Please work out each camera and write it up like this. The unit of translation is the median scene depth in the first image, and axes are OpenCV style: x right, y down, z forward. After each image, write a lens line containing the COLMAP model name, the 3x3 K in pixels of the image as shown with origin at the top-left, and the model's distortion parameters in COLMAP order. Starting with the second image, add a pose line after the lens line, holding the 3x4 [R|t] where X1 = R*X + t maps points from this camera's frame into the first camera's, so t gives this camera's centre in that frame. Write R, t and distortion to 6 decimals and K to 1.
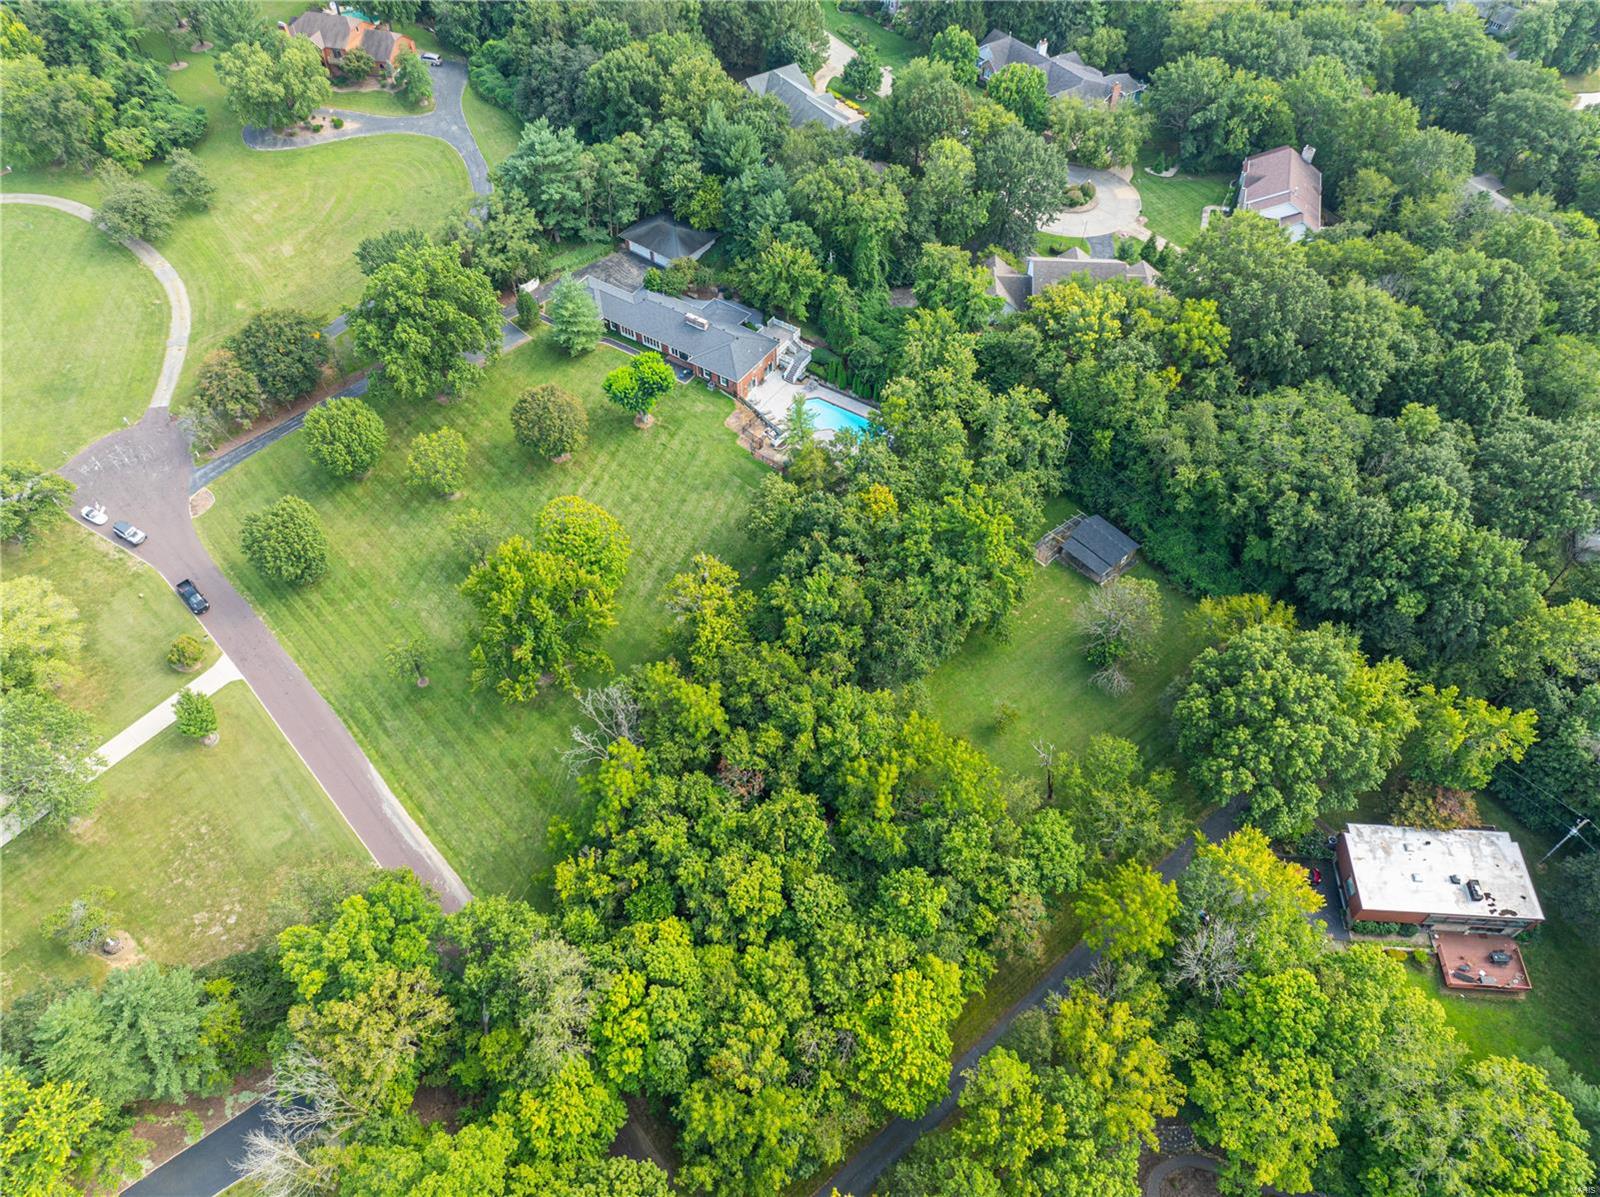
lens RADIAL K [[1128.4, 0, 806.7], [0, 1128.4, 604.1], [0, 0, 1]] dist [-0.019598, -0.011966]
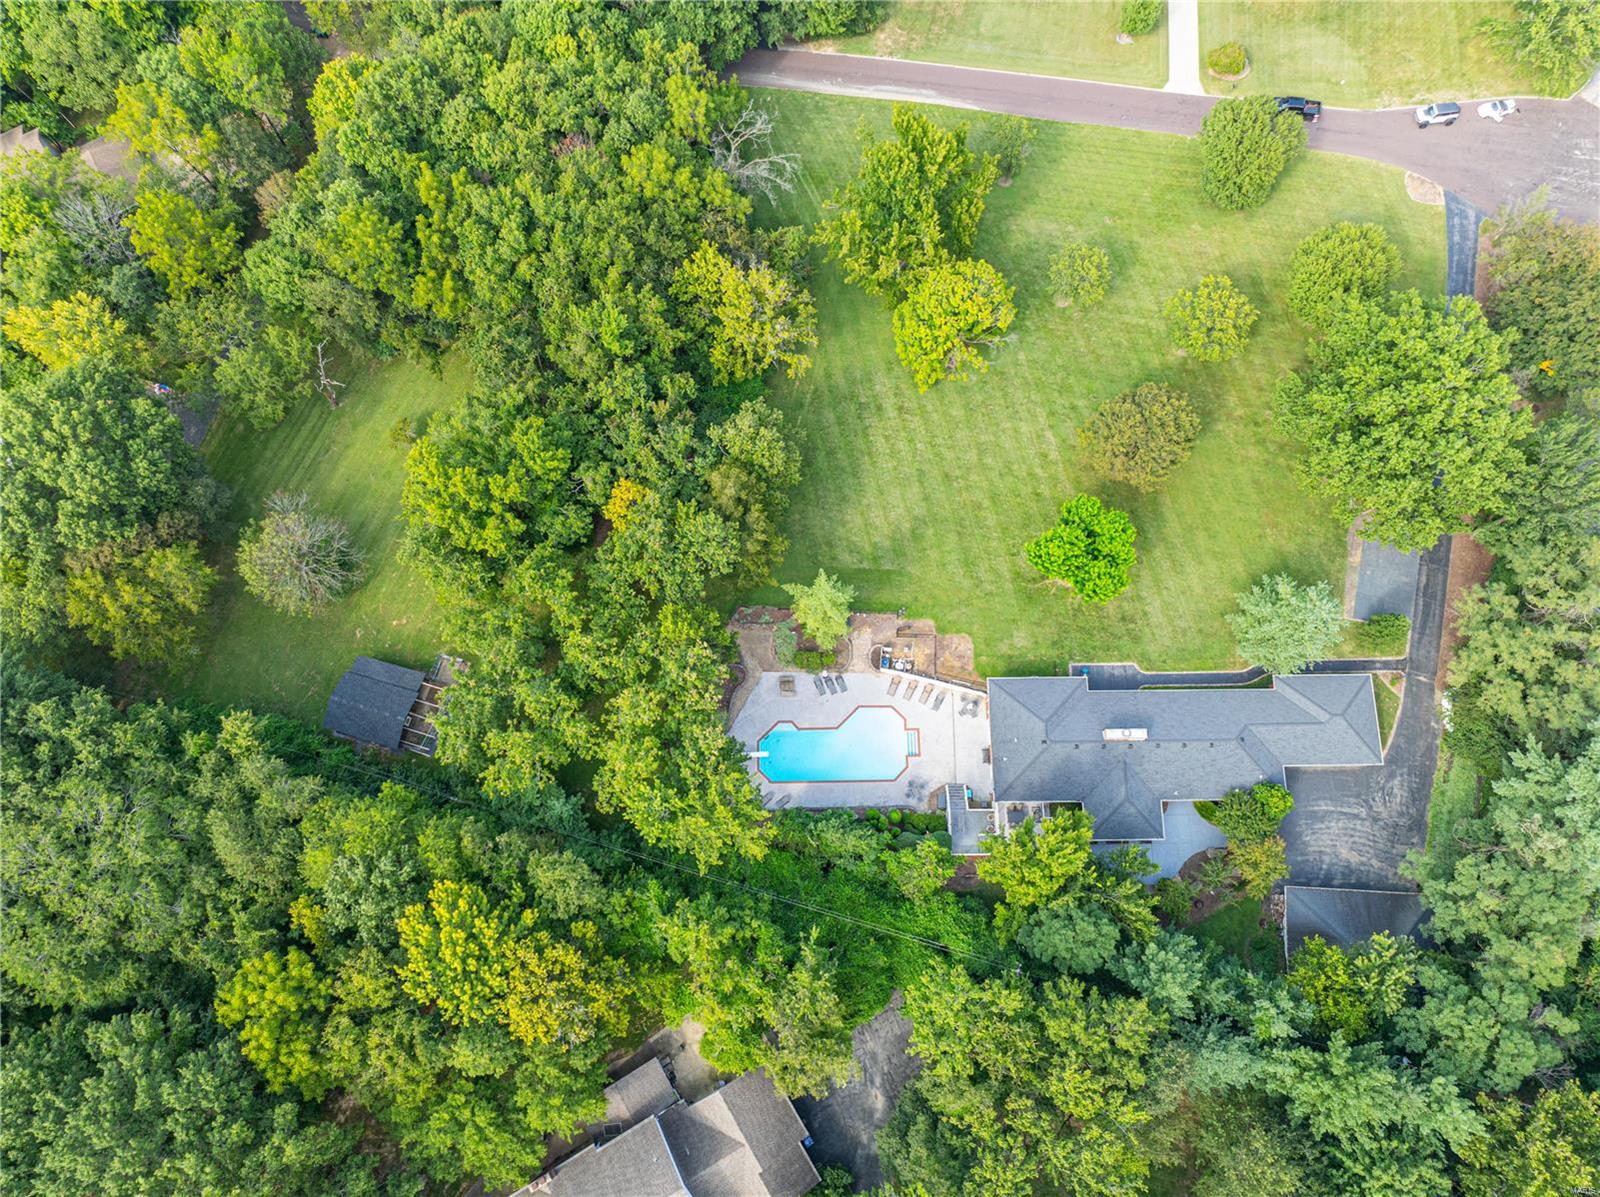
lens RADIAL K [[1130.4, 0, 791.7], [0, 1130.4, 599.5], [0, 0, 1]] dist [-0.050905, 0.033955]
pose [[-0.834305, 0.531578, -0.146151, 0.122377], [-0.425092, -0.451483, 0.784513, -0.776416], [0.351045, 0.716650, 0.602644, 0.687056]]
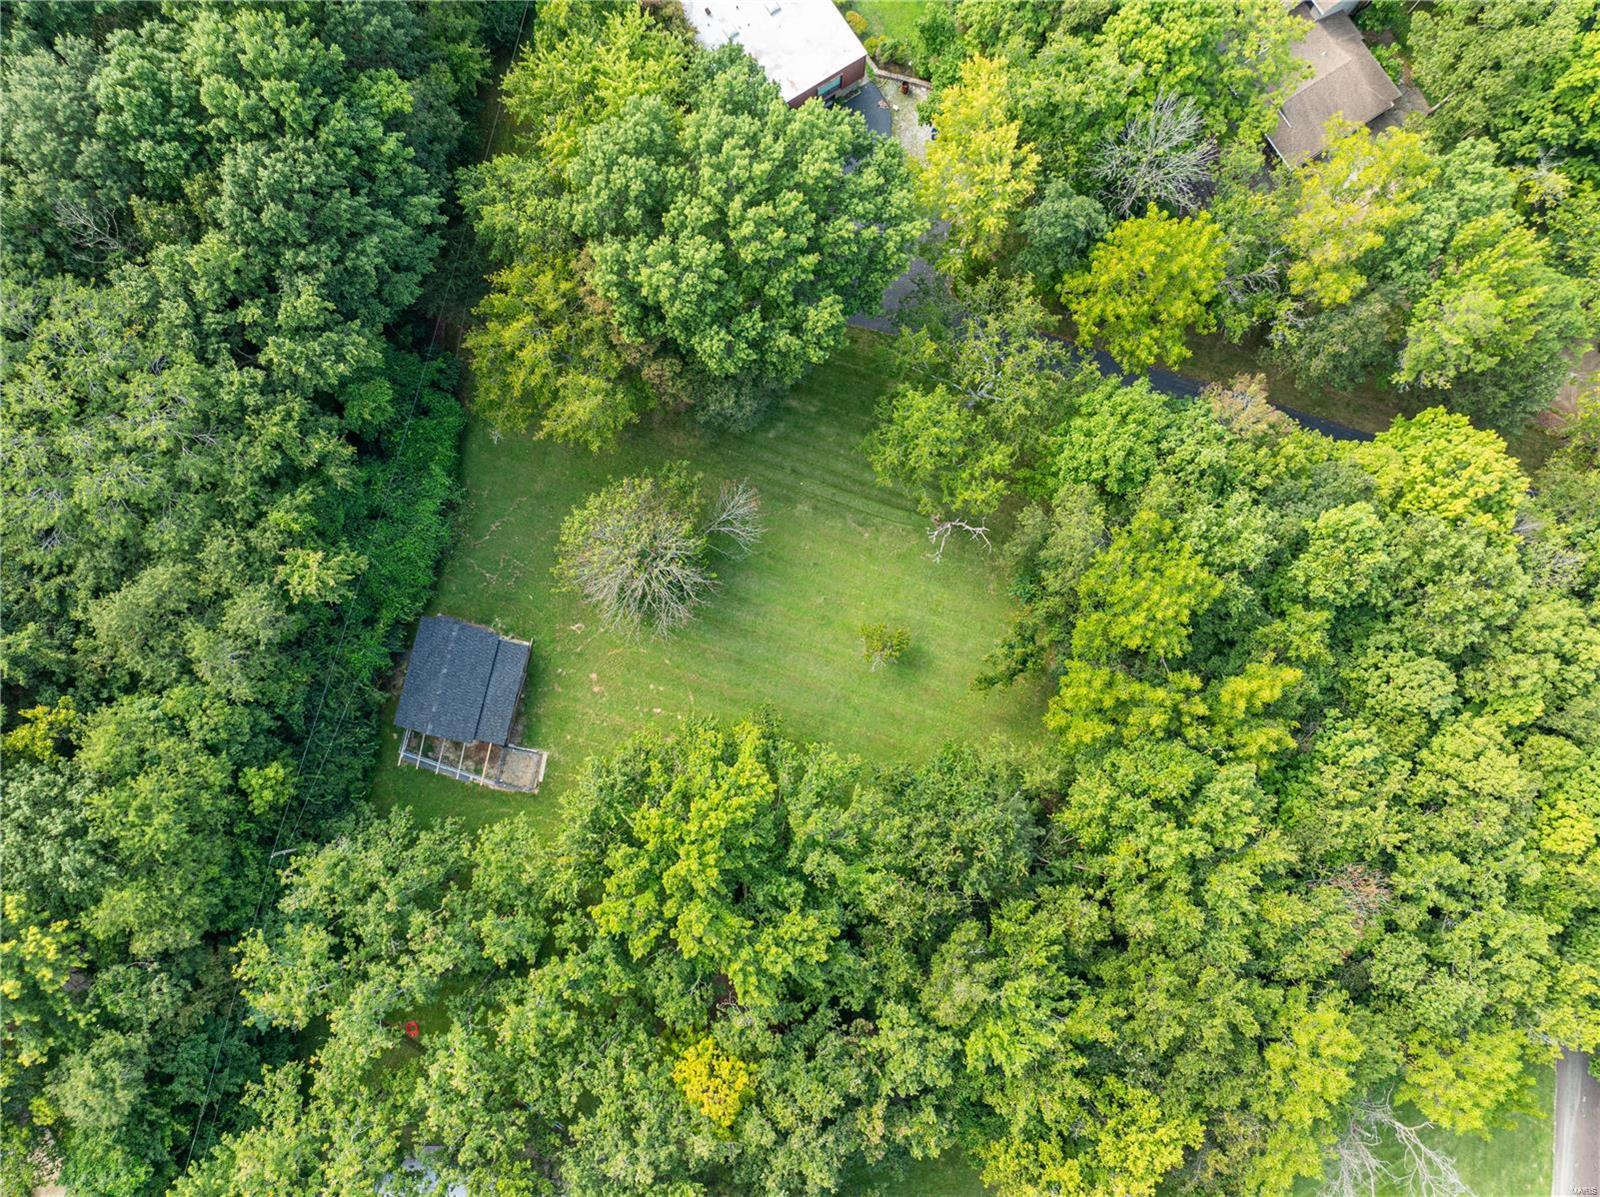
lens RADIAL K [[1130.4, 0, 791.7], [0, 1130.4, 599.5], [0, 0, 1]] dist [-0.050905, 0.033955]
pose [[-0.594022, -0.801666, 0.066859, 0.185946], [0.629301, -0.411308, 0.659398, -0.312989], [-0.501117, 0.433772, 0.748815, 0.582249]]
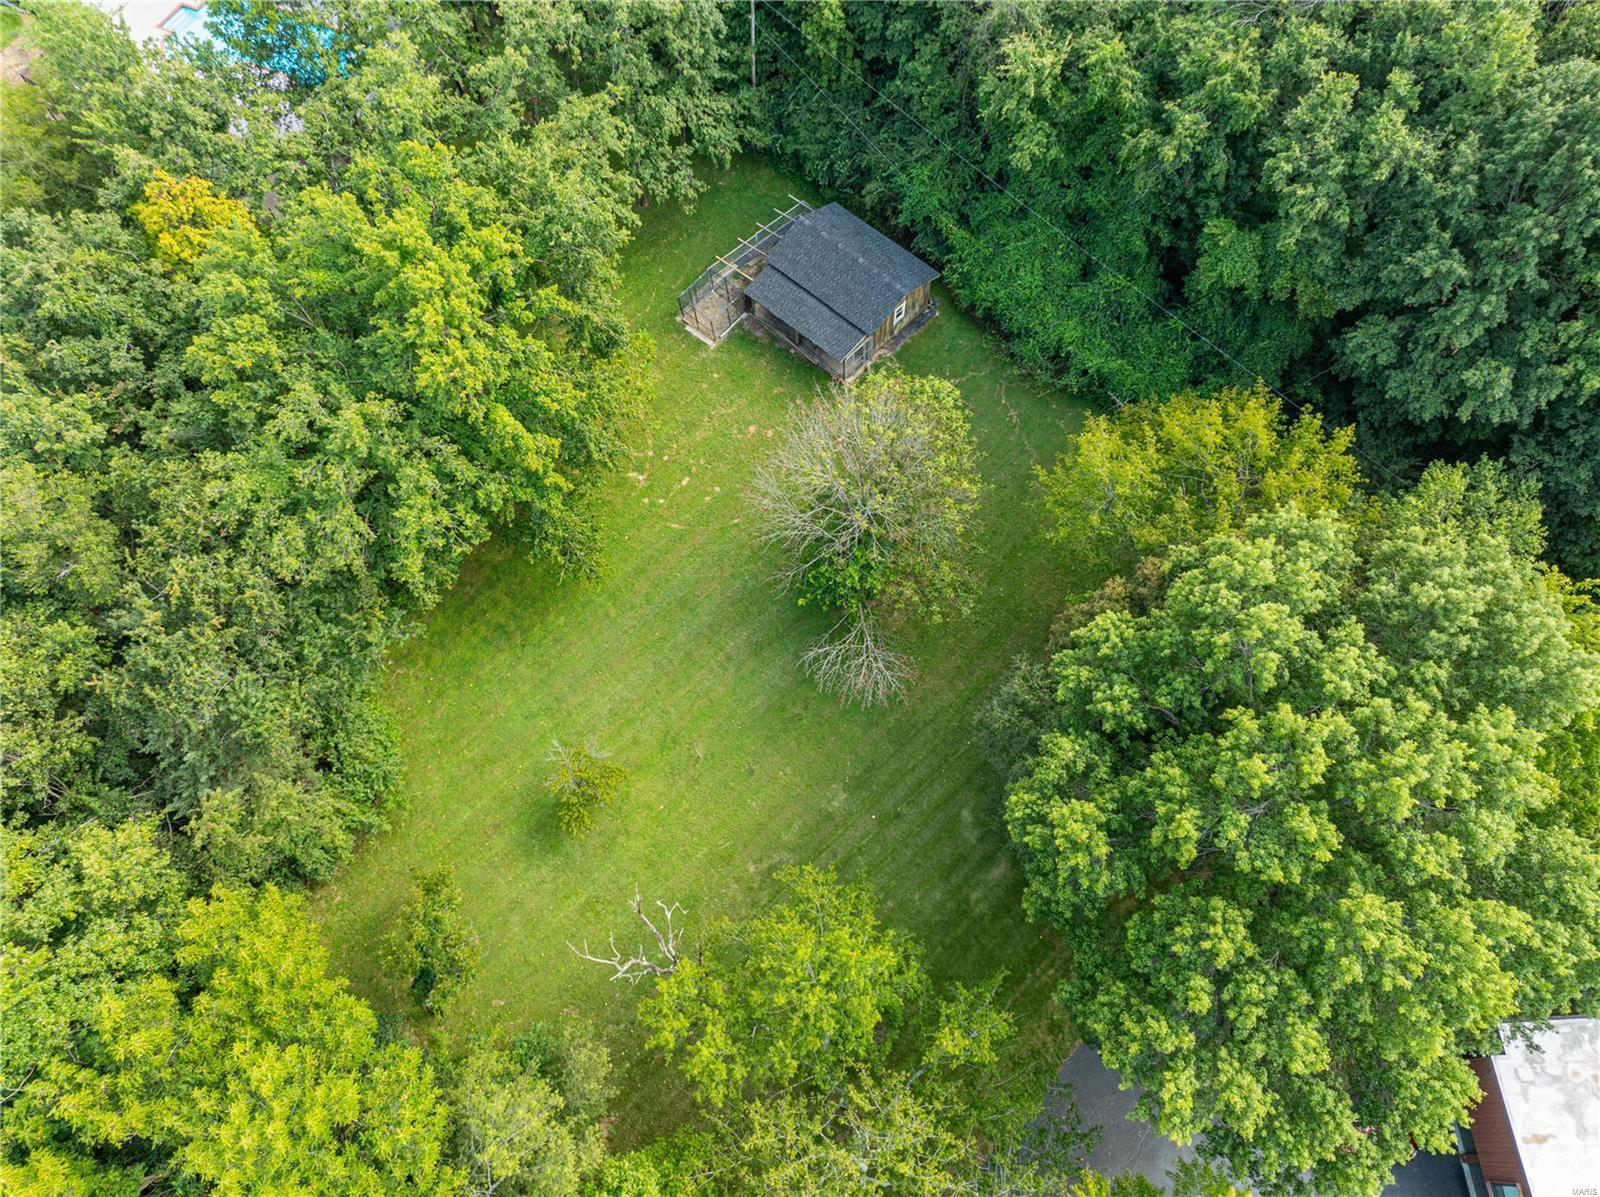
lens RADIAL K [[1139.6, 0, 805.6], [0, 1139.6, 591.2], [0, 0, 1]] dist [-0.015792, -0.006002]
pose [[0.992741, -0.109734, 0.049224, 0.240778], [0.096216, 0.970200, 0.222384, -0.040841], [-0.072160, -0.216034, 0.973716, 0.648984]]
